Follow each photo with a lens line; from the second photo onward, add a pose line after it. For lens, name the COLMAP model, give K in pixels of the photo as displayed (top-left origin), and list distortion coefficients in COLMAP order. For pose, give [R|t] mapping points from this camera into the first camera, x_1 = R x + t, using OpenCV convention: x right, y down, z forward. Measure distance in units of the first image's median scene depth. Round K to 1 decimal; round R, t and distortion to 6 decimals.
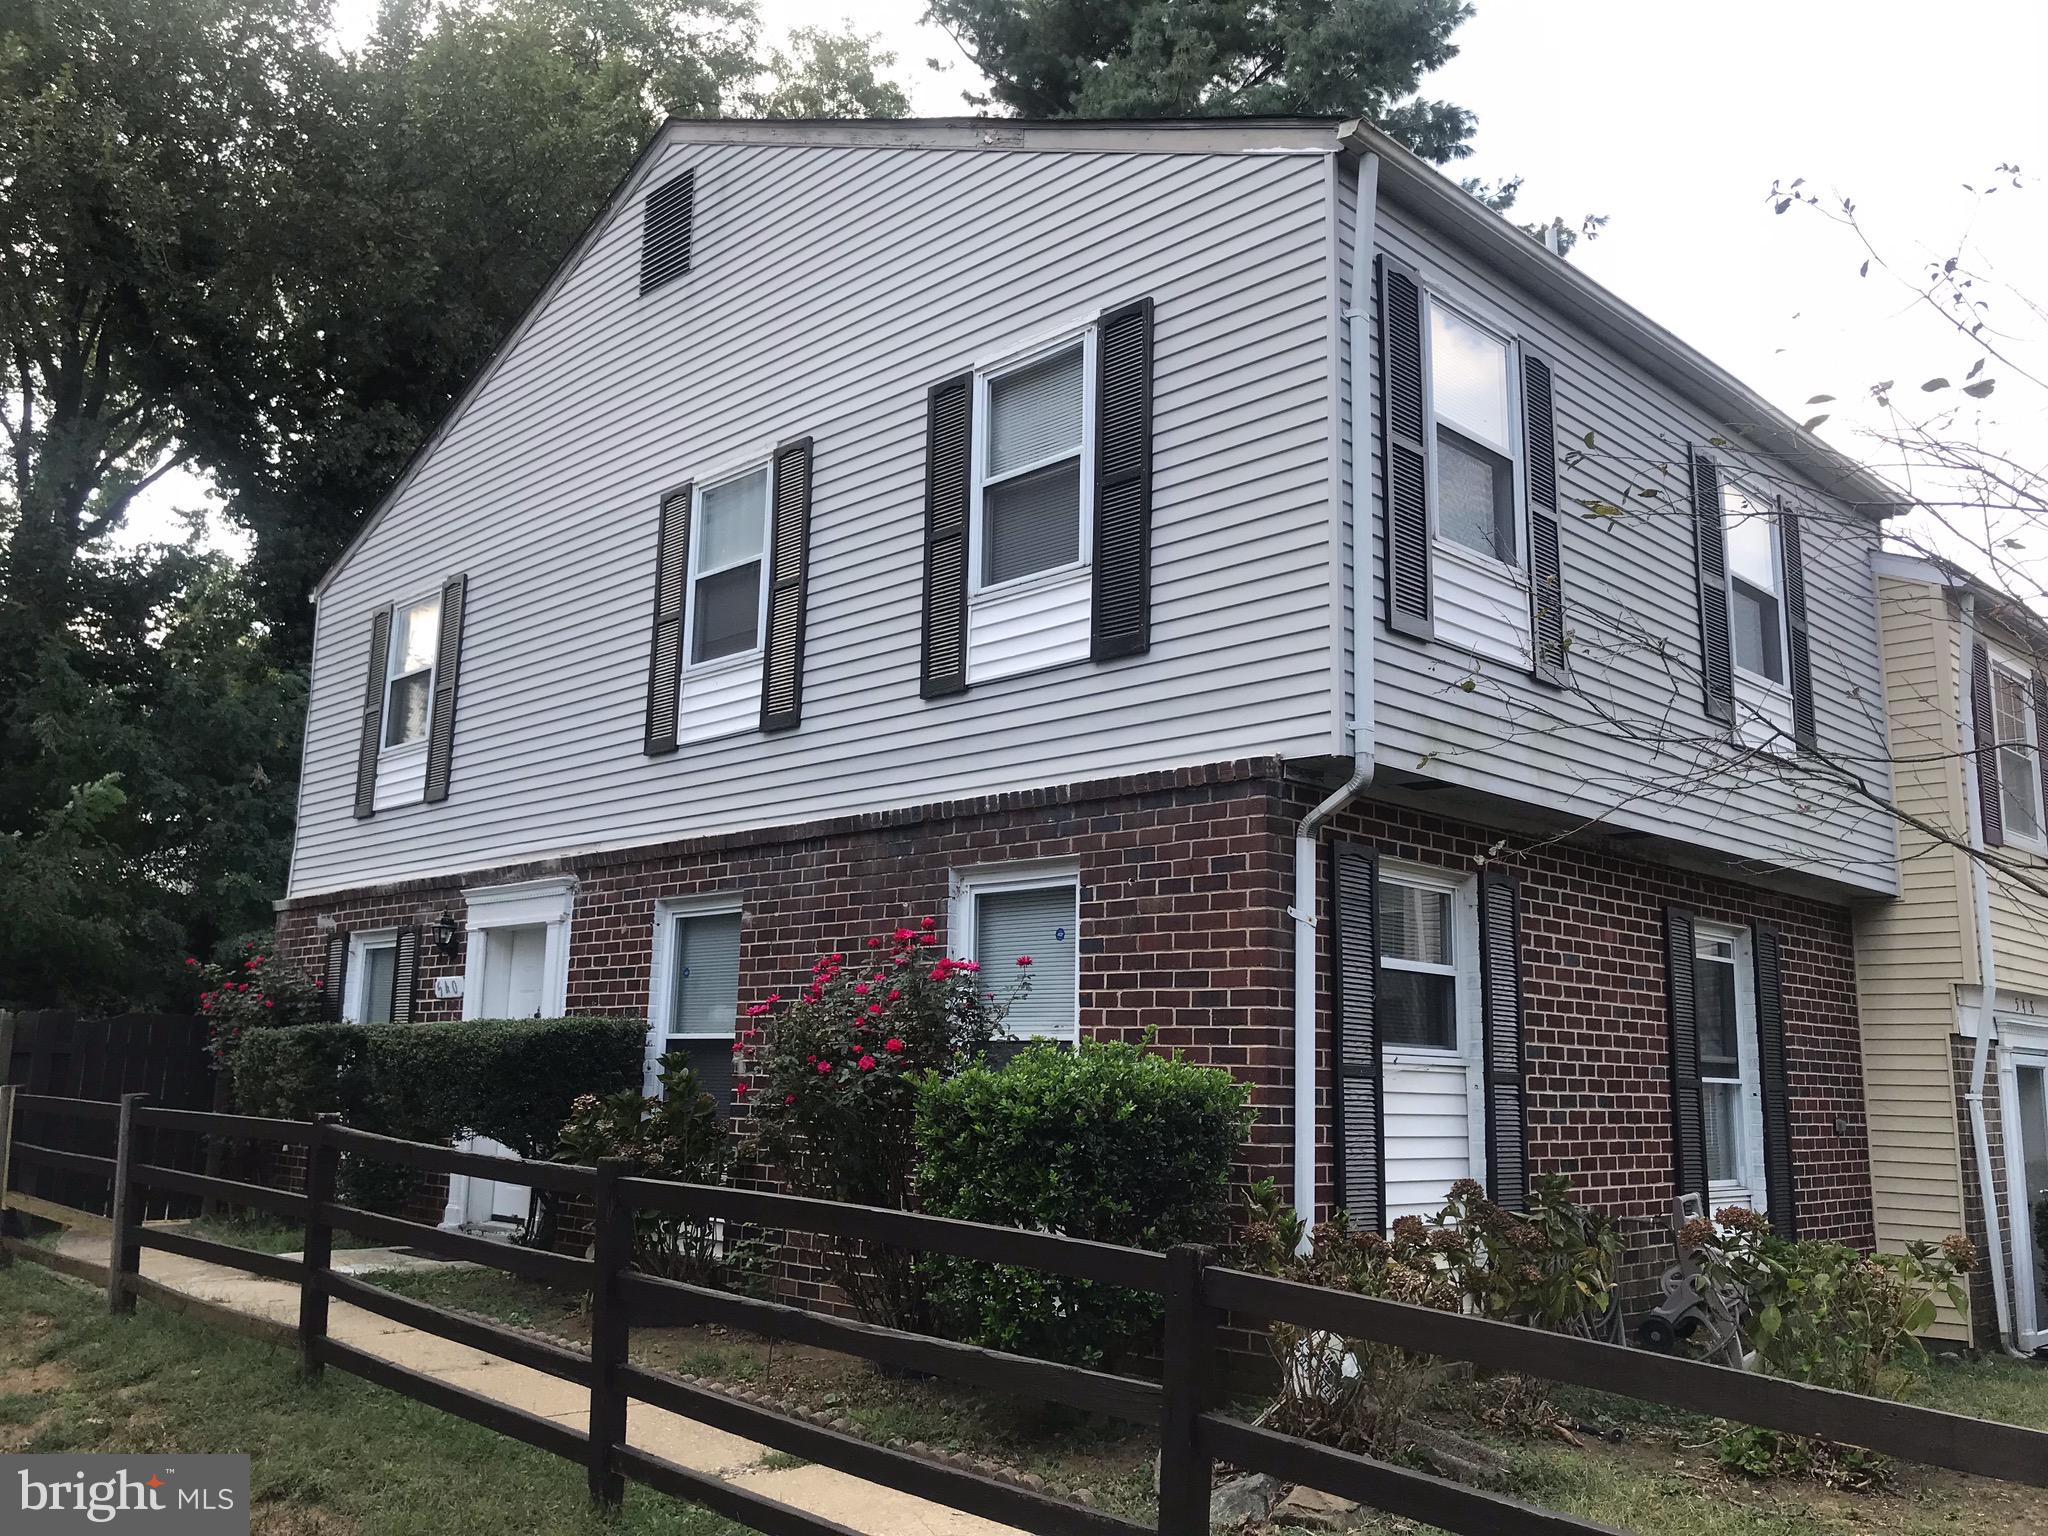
lens RADIAL K [[1679.6, 0, 1020.3], [0, 1679.6, 763.9], [0, 0, 1]] dist [0.000553, -0.007534]
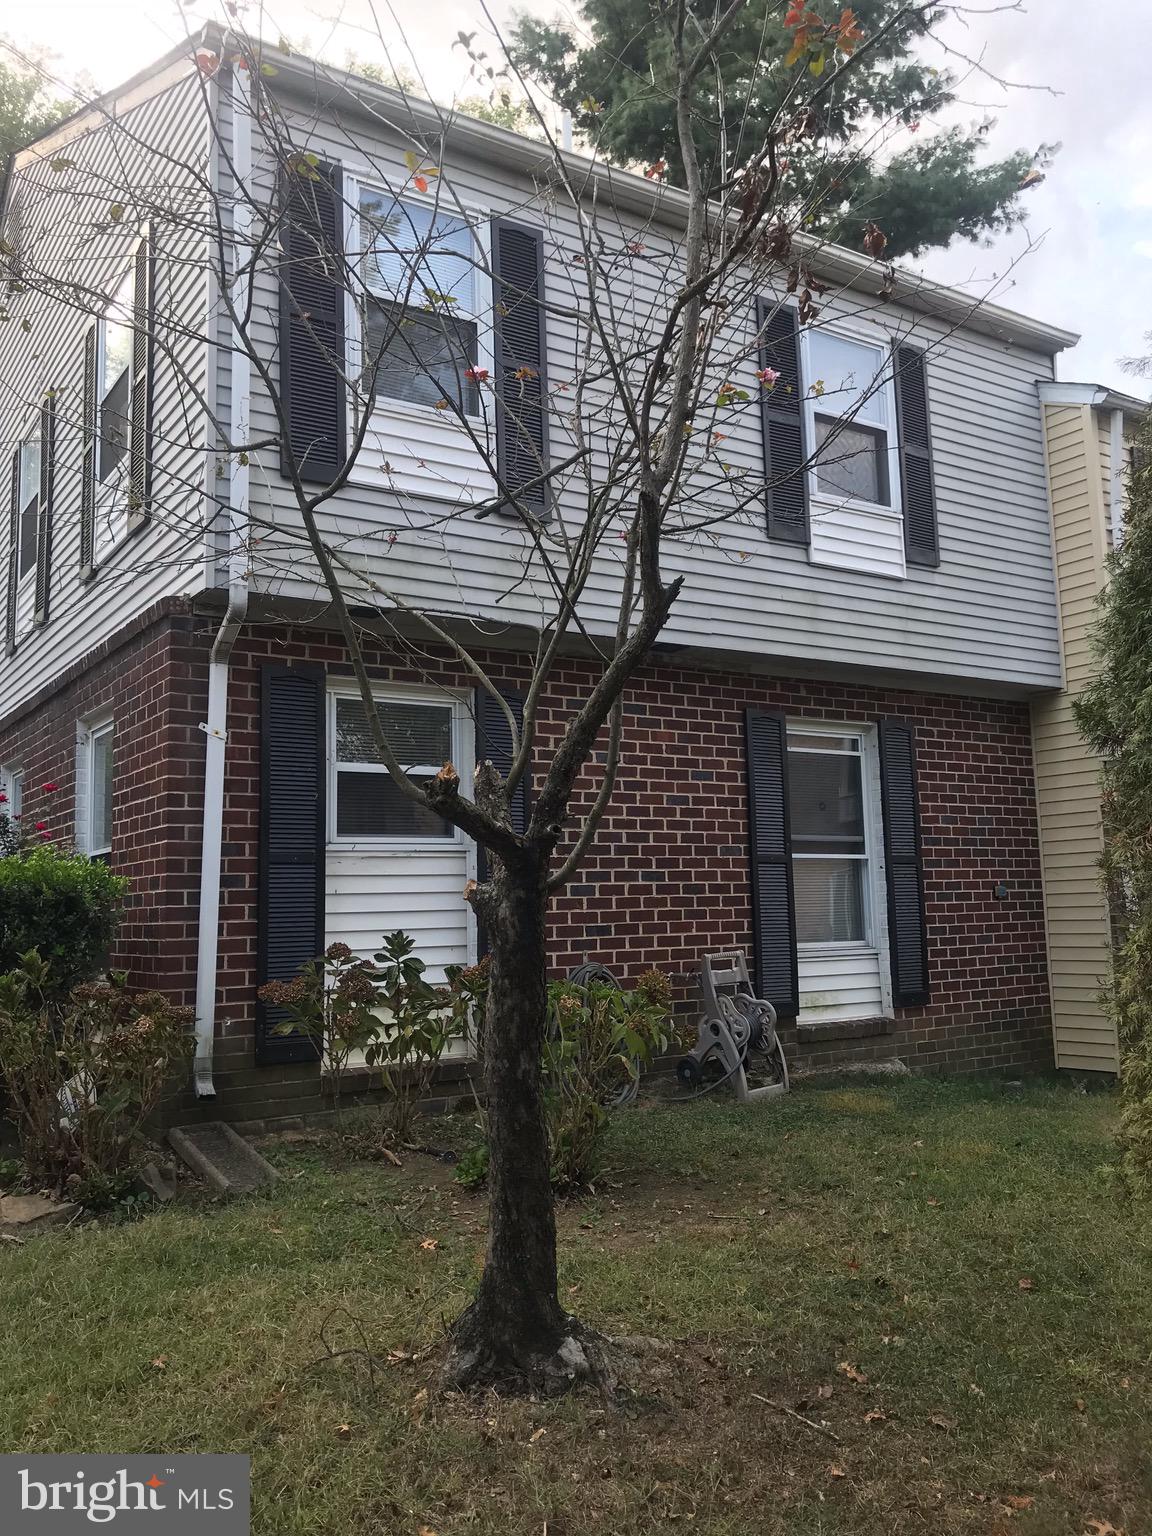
lens RADIAL K [[1259.7, 0, 576.3], [0, 1259.7, 767.0], [0, 0, 1]] dist [0.000553, -0.007534]
pose [[0.981706, -0.069312, -0.177342, 0.393170], [0.082372, 0.994322, 0.067364, 0.053385], [0.171666, -0.080739, 0.981841, 0.120663]]
